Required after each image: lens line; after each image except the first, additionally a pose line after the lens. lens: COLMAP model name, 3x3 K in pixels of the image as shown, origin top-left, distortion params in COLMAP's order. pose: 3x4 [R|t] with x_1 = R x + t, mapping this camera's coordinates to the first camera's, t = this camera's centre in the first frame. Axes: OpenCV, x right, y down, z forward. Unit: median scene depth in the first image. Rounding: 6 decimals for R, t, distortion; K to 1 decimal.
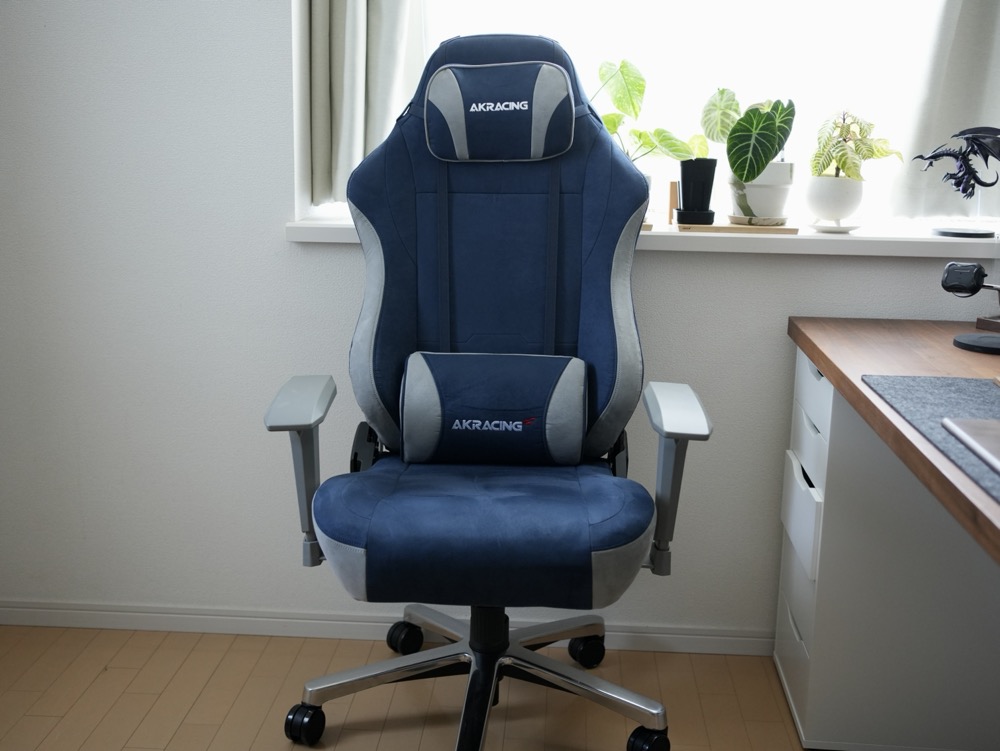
lens RADIAL K [[1146.8, 0, 505.2], [0, 1146.8, 381.5], [0, 0, 1]] dist [0.051007, 0.000000]
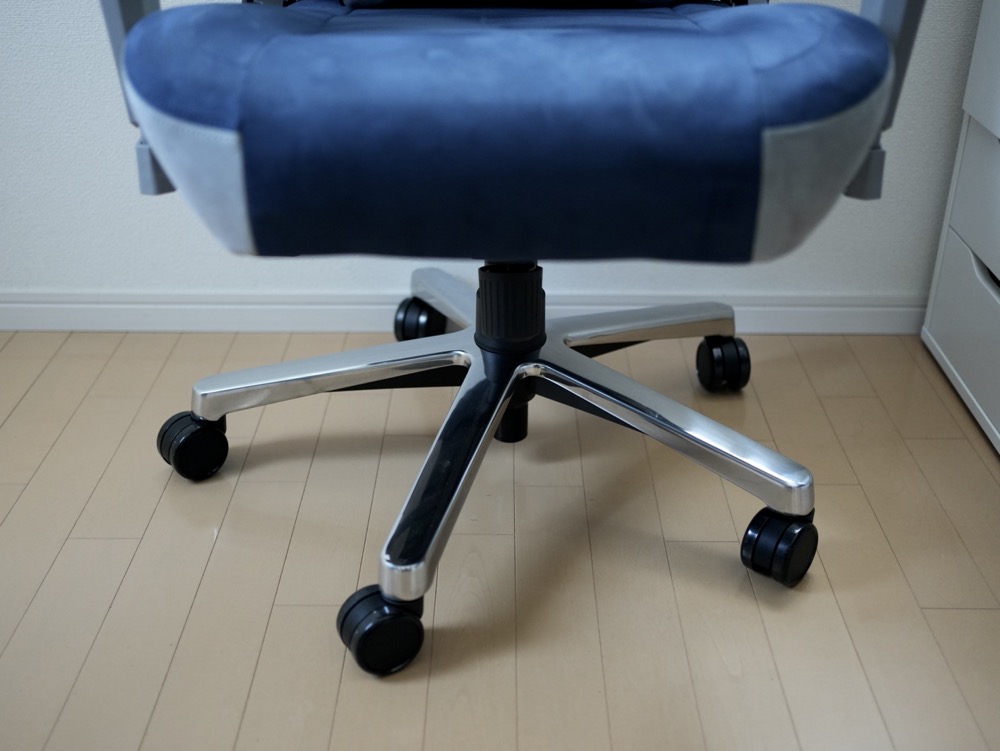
lens RADIAL K [[1146.8, 0, 501.4], [0, 1146.8, 374.7], [0, 0, 1]] dist [0.051007, 0.000000]
pose [[0.998152, -0.036156, 0.048833, -0.047657], [0.021732, 0.962959, 0.268772, 0.115376], [-0.056742, -0.267214, 0.961965, 0.546492]]
